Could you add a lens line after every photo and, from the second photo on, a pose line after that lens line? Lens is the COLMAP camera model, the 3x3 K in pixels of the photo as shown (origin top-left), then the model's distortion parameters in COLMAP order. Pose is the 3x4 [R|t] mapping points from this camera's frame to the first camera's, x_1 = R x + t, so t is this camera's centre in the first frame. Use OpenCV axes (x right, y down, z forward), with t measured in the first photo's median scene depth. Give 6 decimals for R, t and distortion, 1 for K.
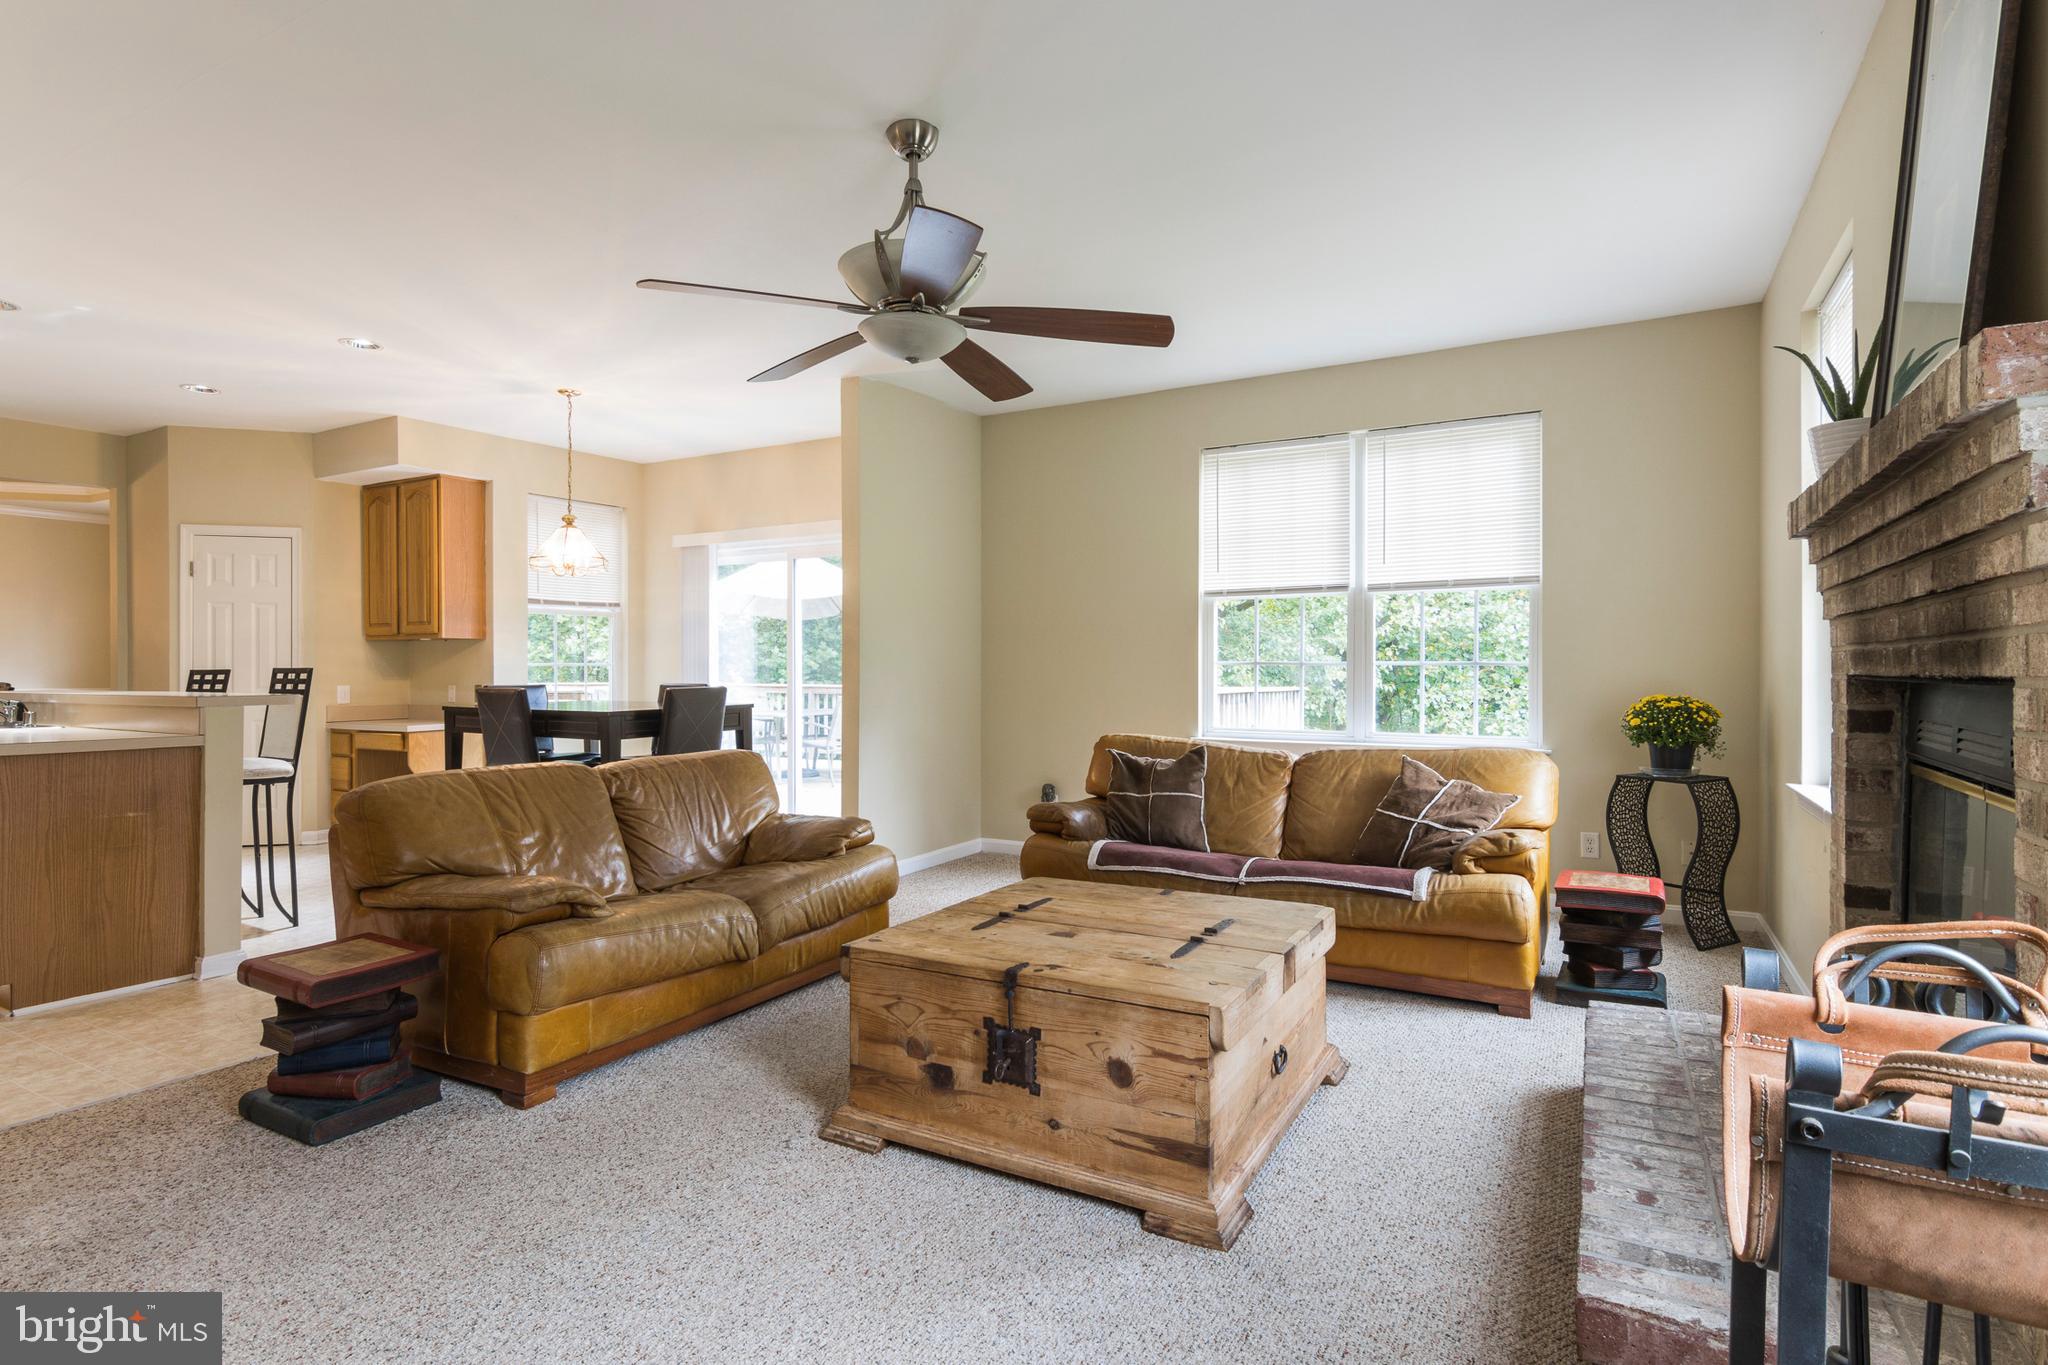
lens RADIAL K [[1038.0, 0, 1027.5], [0, 1038.0, 678.1], [0, 0, 1]] dist [0.005808, -0.004046]
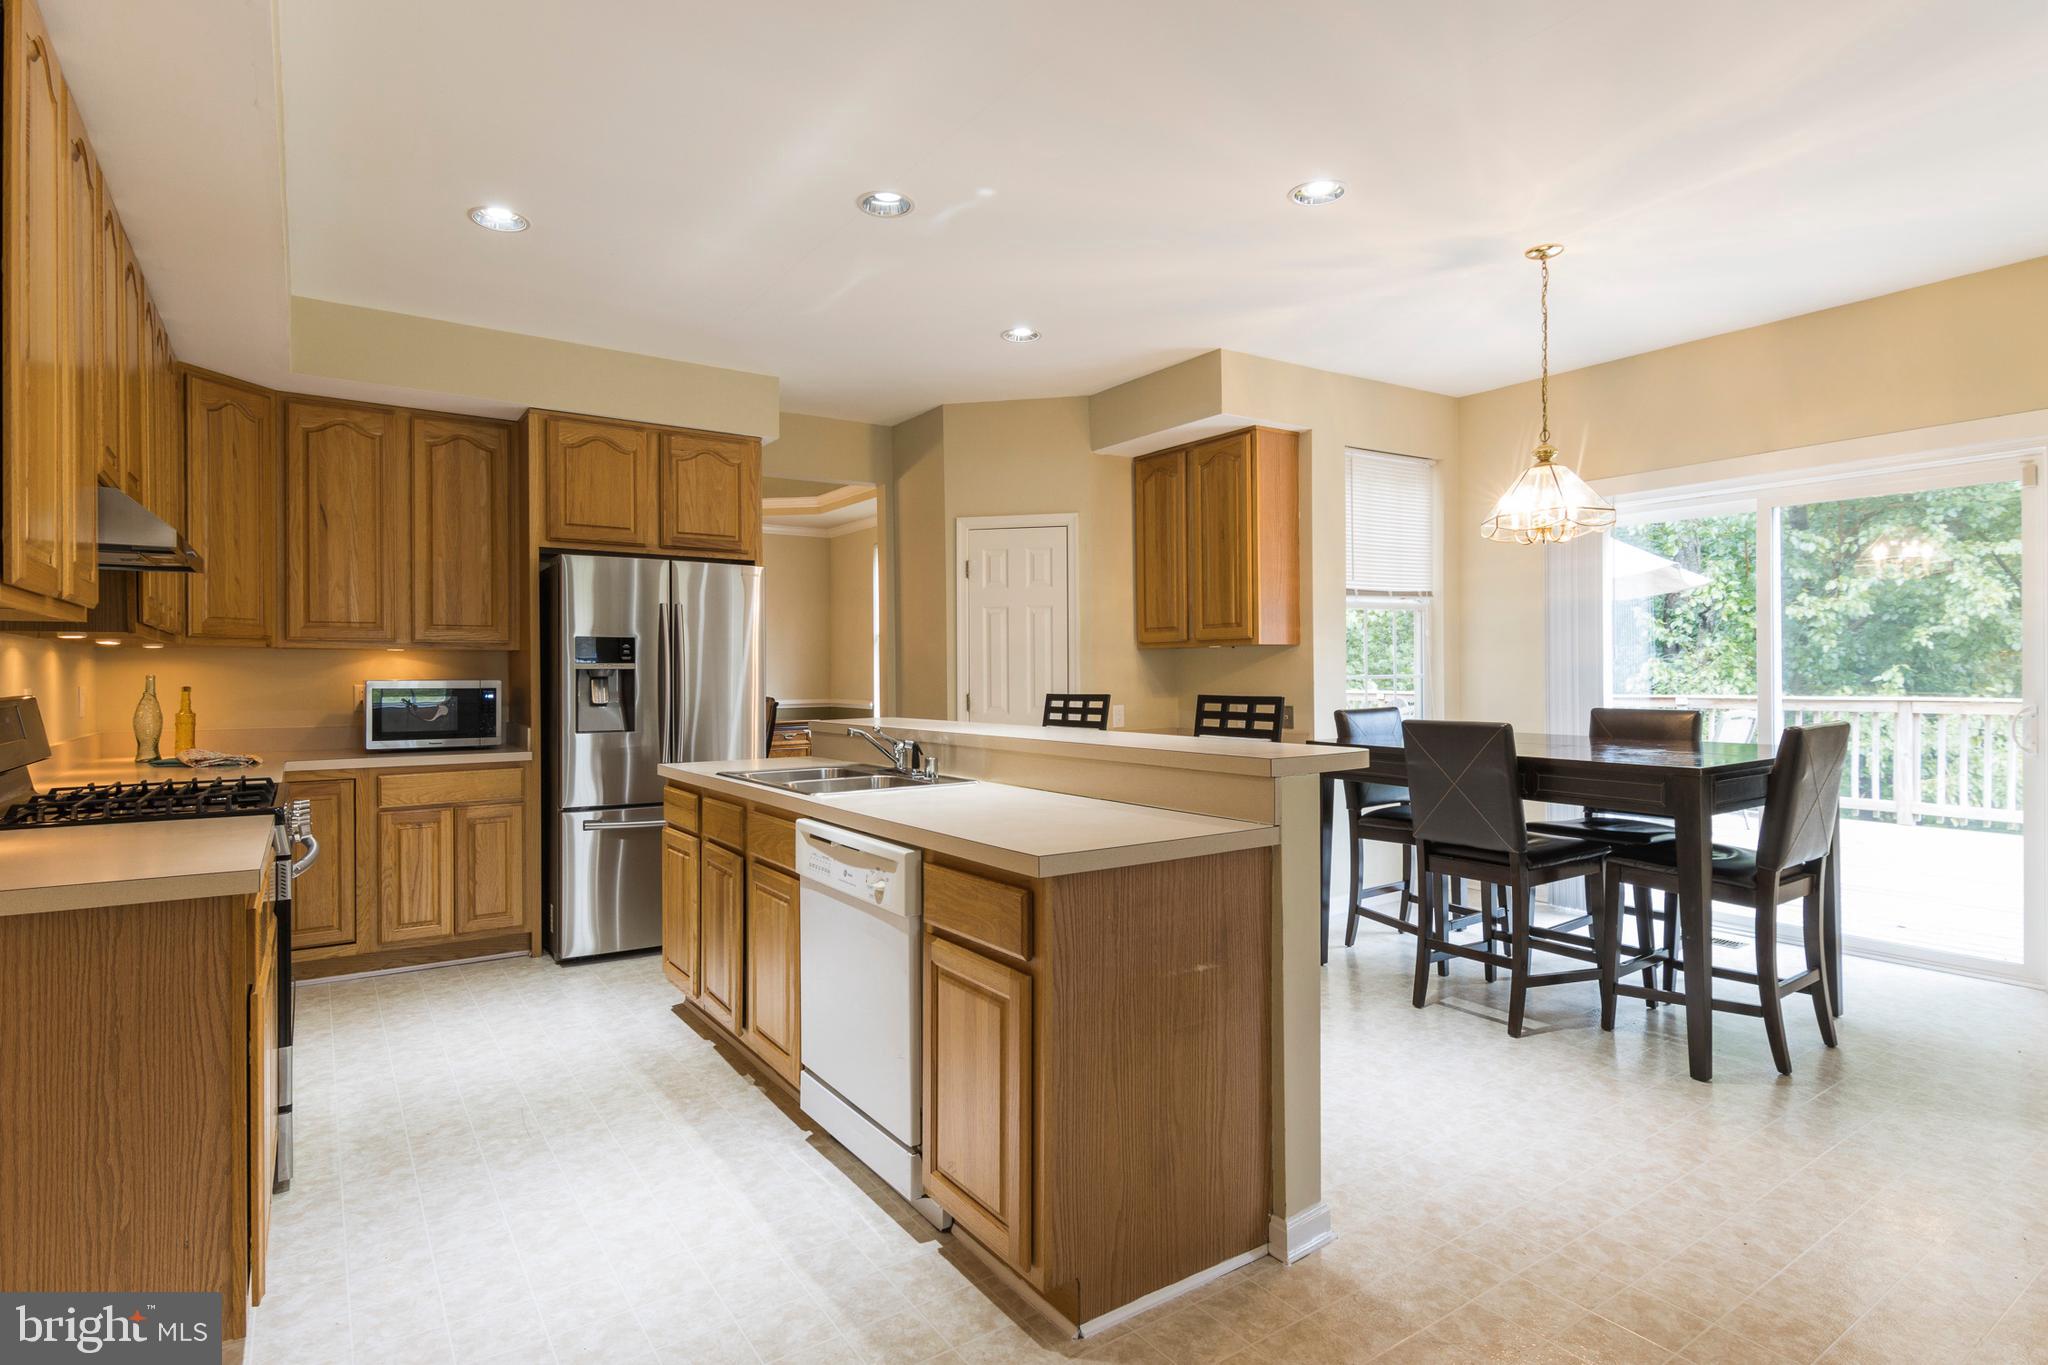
lens RADIAL K [[1038.0, 0, 1014.9], [0, 1038.0, 679.2], [0, 0, 1]] dist [0.005808, -0.004046]
pose [[0.899735, -0.003797, -0.436421, -0.394479], [0.005519, 0.999981, 0.002678, -0.016439], [0.436402, -0.004818, 0.899739, 0.248687]]
